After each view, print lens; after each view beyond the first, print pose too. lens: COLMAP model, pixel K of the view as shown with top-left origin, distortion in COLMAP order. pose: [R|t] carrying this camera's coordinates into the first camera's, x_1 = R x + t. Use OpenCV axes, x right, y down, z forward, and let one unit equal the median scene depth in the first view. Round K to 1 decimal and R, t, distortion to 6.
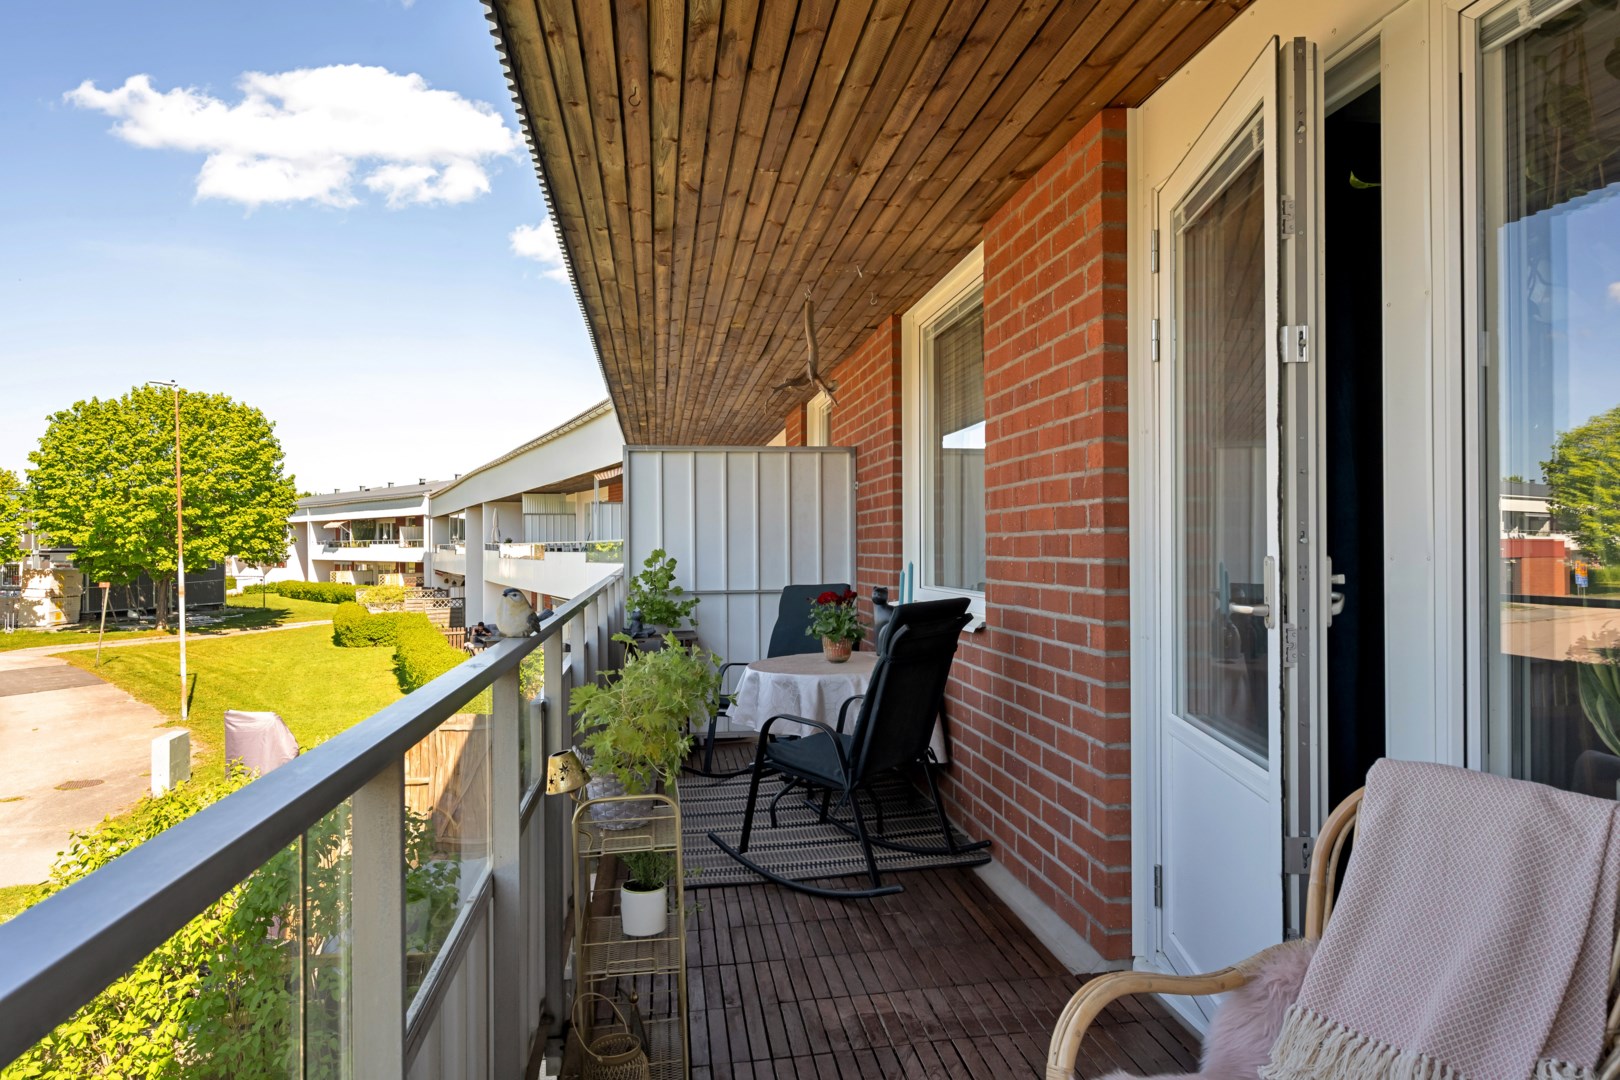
lens RADIAL K [[1032.4, 0, 816.8], [0, 1032.4, 535.1], [0, 0, 1]] dist [-0.005775, -0.000183]
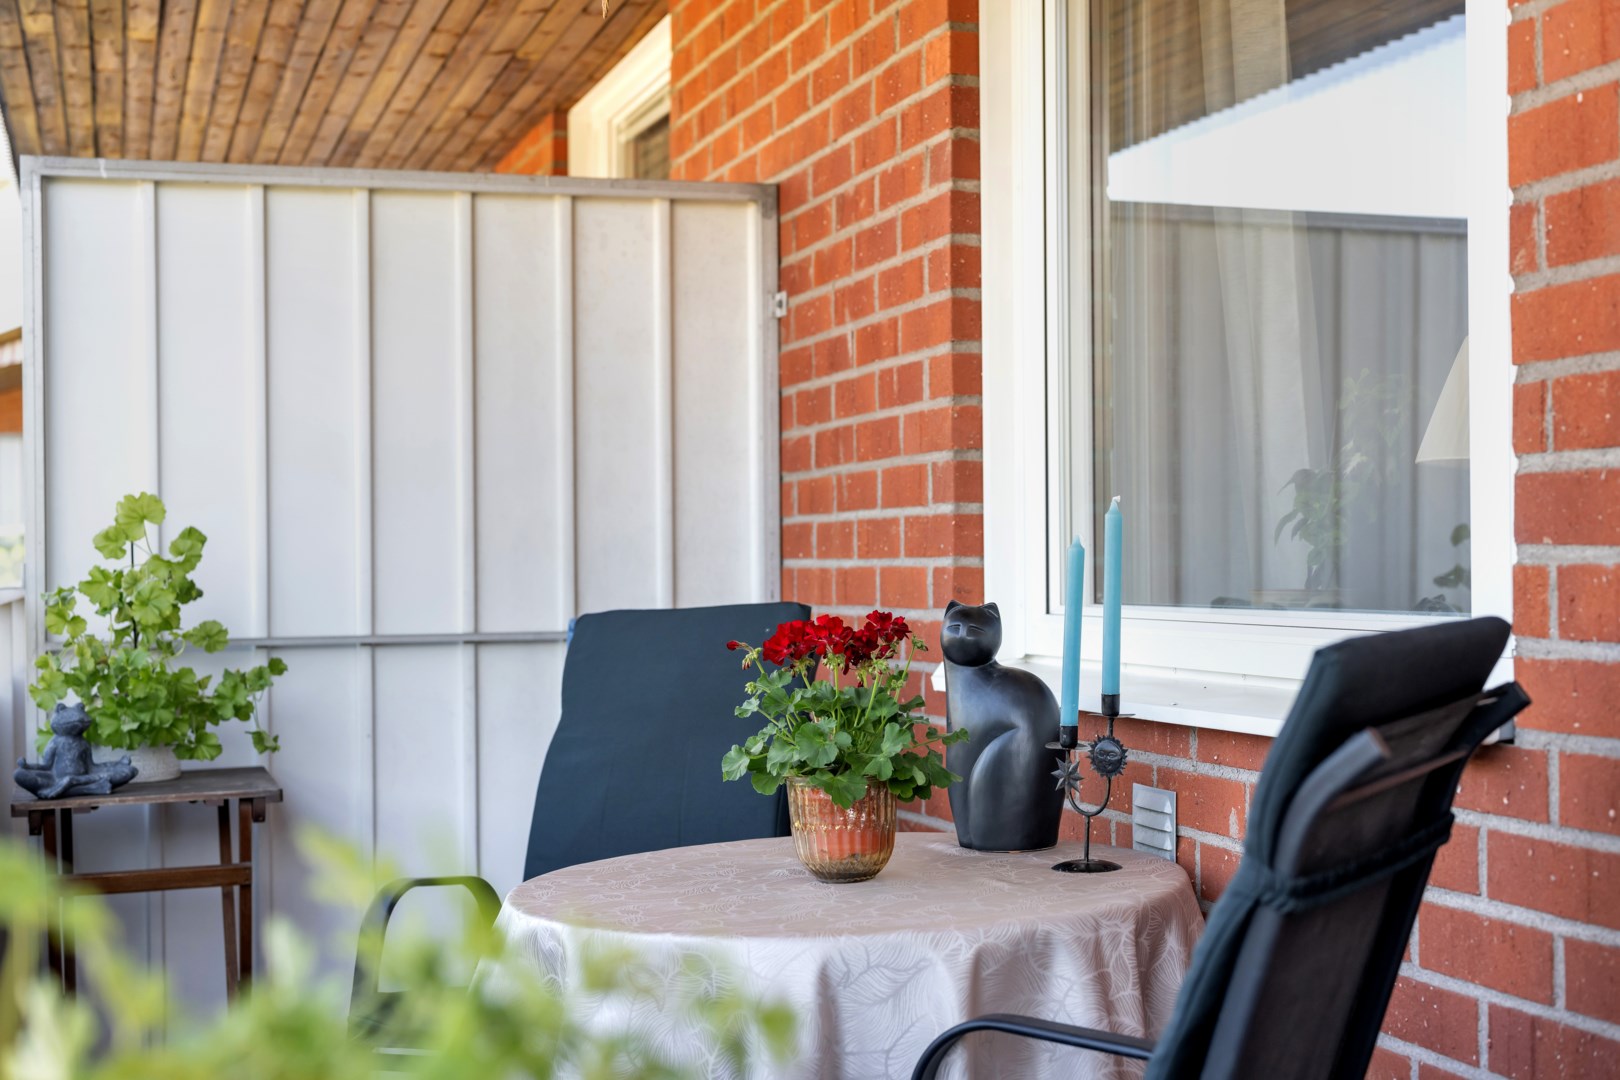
lens RADIAL K [[2323.6, 0, 842.3], [0, 2323.6, 537.6], [0, 0, 1]] dist [-0.007440, -0.037146]
pose [[0.988572, -0.002189, 0.150732, -0.051849], [0.002254, 0.999997, -0.000262, 0.024590], [-0.150731, 0.000599, 0.988575, 0.287977]]
